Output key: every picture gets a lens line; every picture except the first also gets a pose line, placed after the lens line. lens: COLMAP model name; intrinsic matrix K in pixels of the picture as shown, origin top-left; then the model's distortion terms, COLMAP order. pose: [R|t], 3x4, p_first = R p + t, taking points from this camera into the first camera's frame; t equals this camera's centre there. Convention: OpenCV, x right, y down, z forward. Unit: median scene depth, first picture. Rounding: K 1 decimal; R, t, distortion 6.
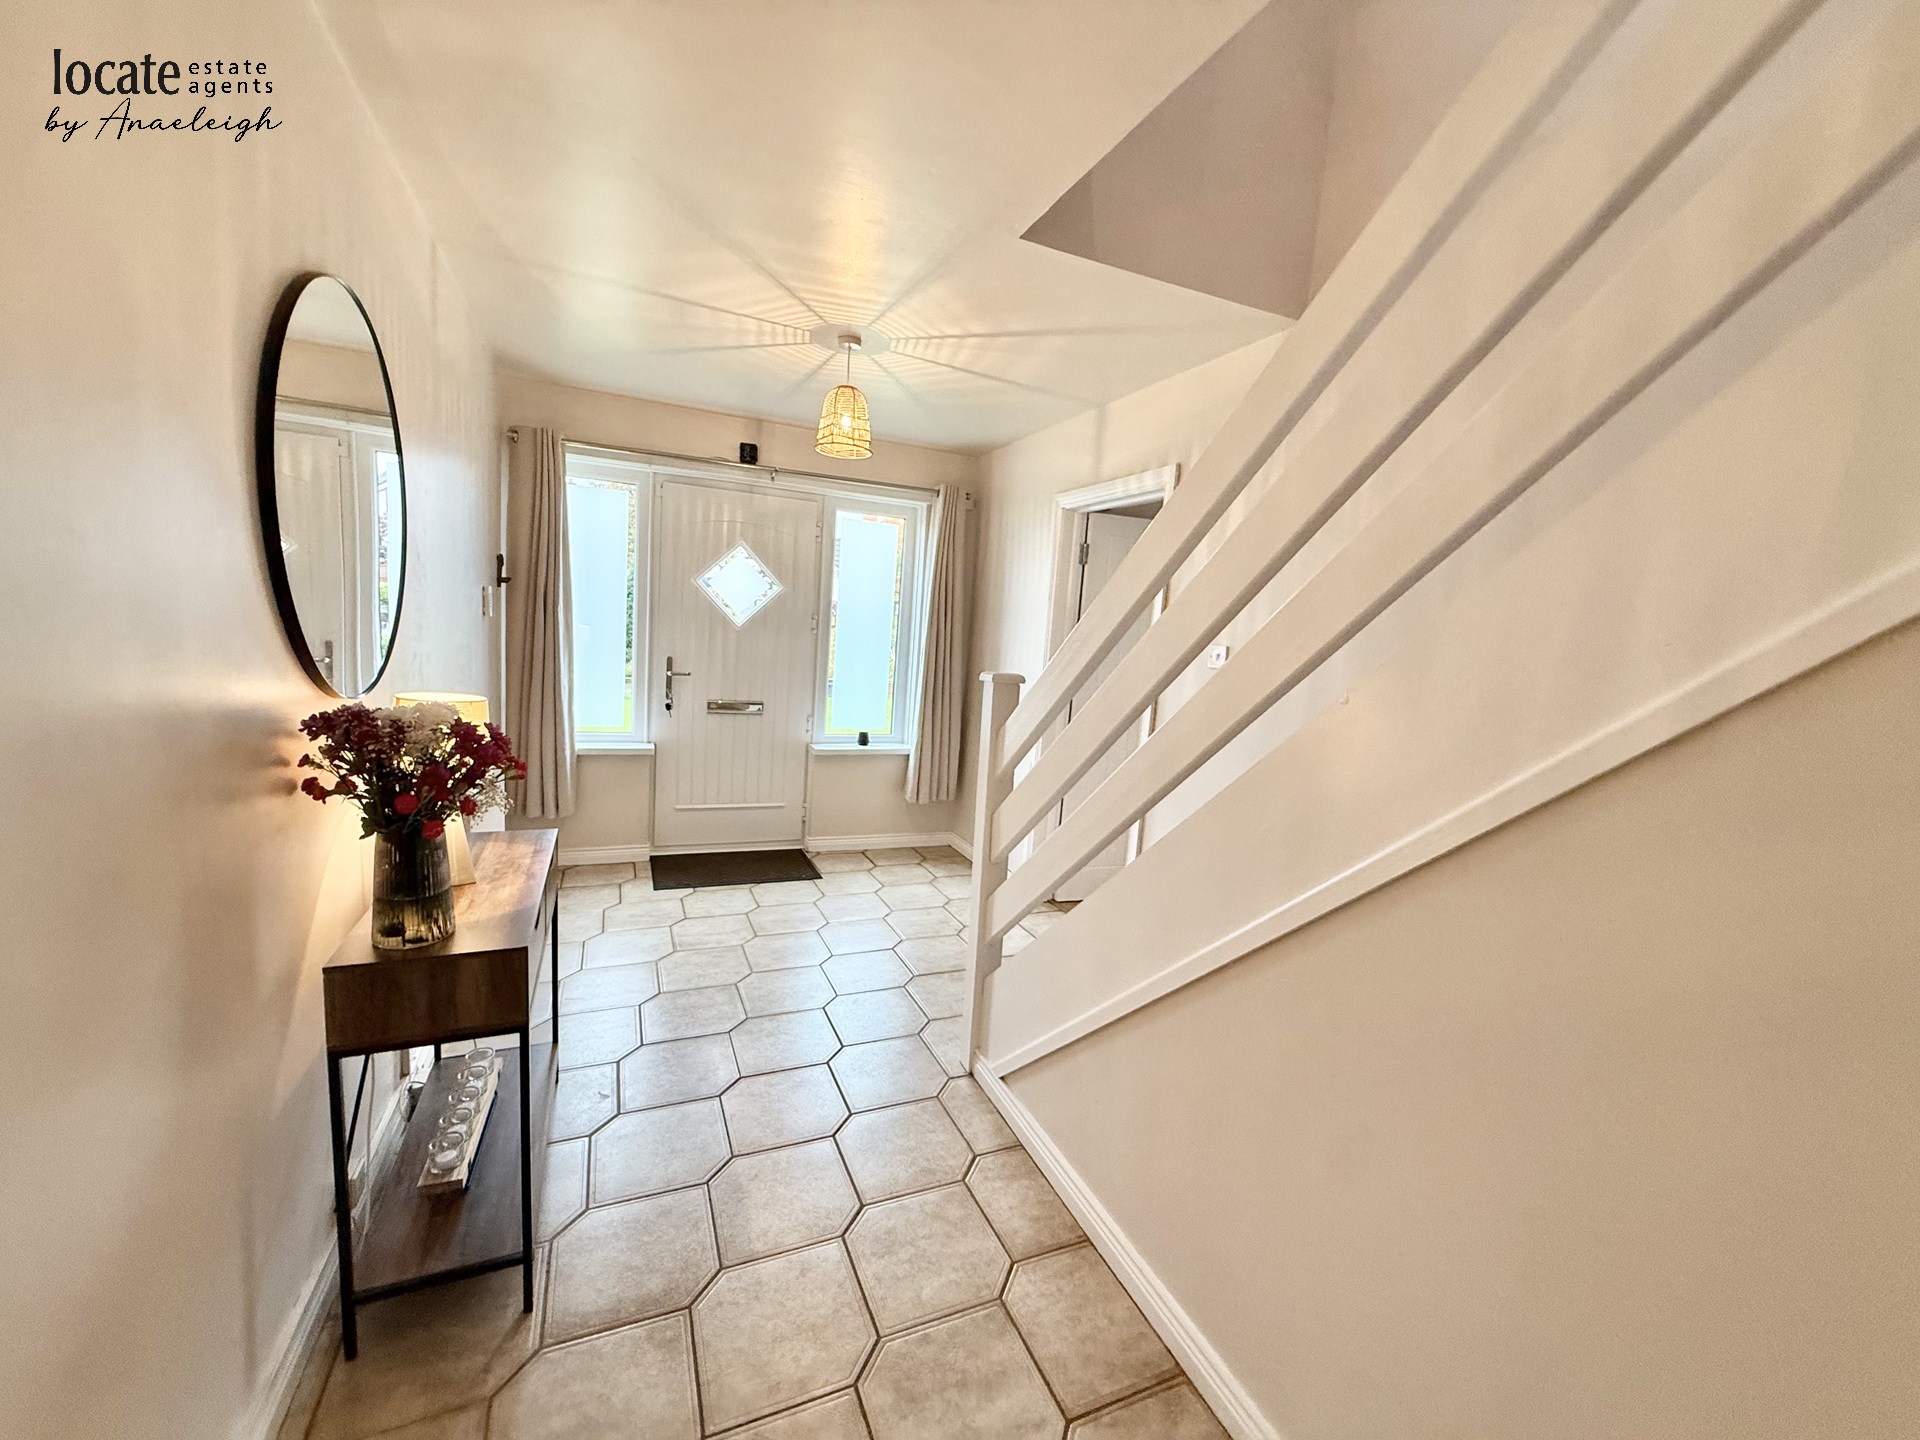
lens RADIAL K [[761.7, 0, 954.3], [0, 761.7, 720.6], [0, 0, 1]] dist [0.000035, 0.000136]
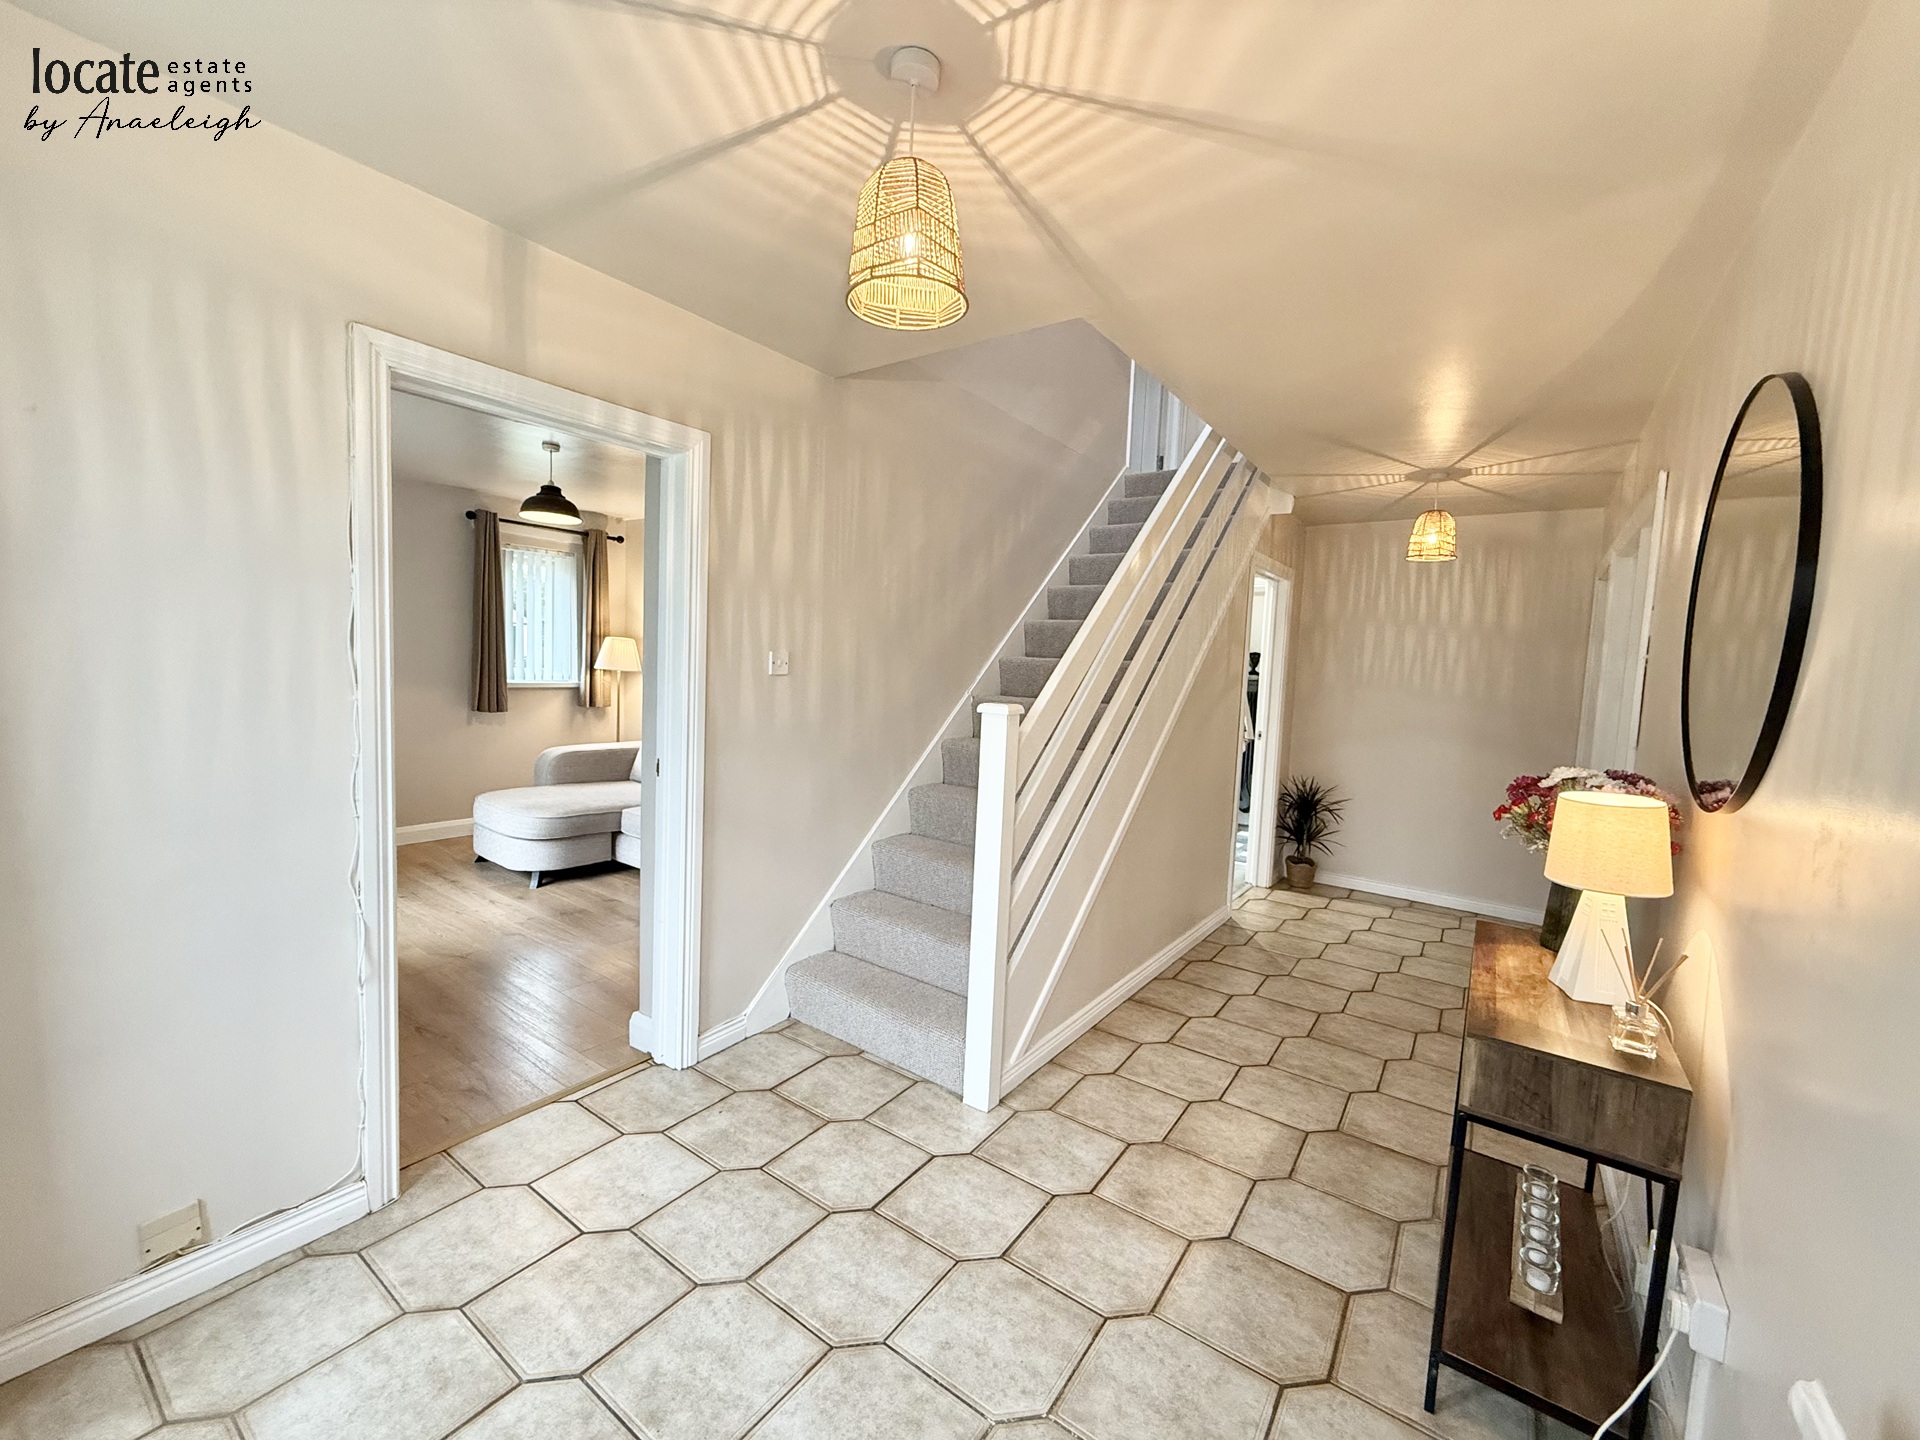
lens RADIAL K [[761.7, 0, 954.3], [0, 761.7, 720.6], [0, 0, 1]] dist [0.000035, 0.000136]
pose [[-0.504507, -0.160524, 0.848354, -0.731013], [0.029813, 0.978740, 0.202925, -0.236159], [-0.862893, 0.127669, -0.488995, 1.499775]]
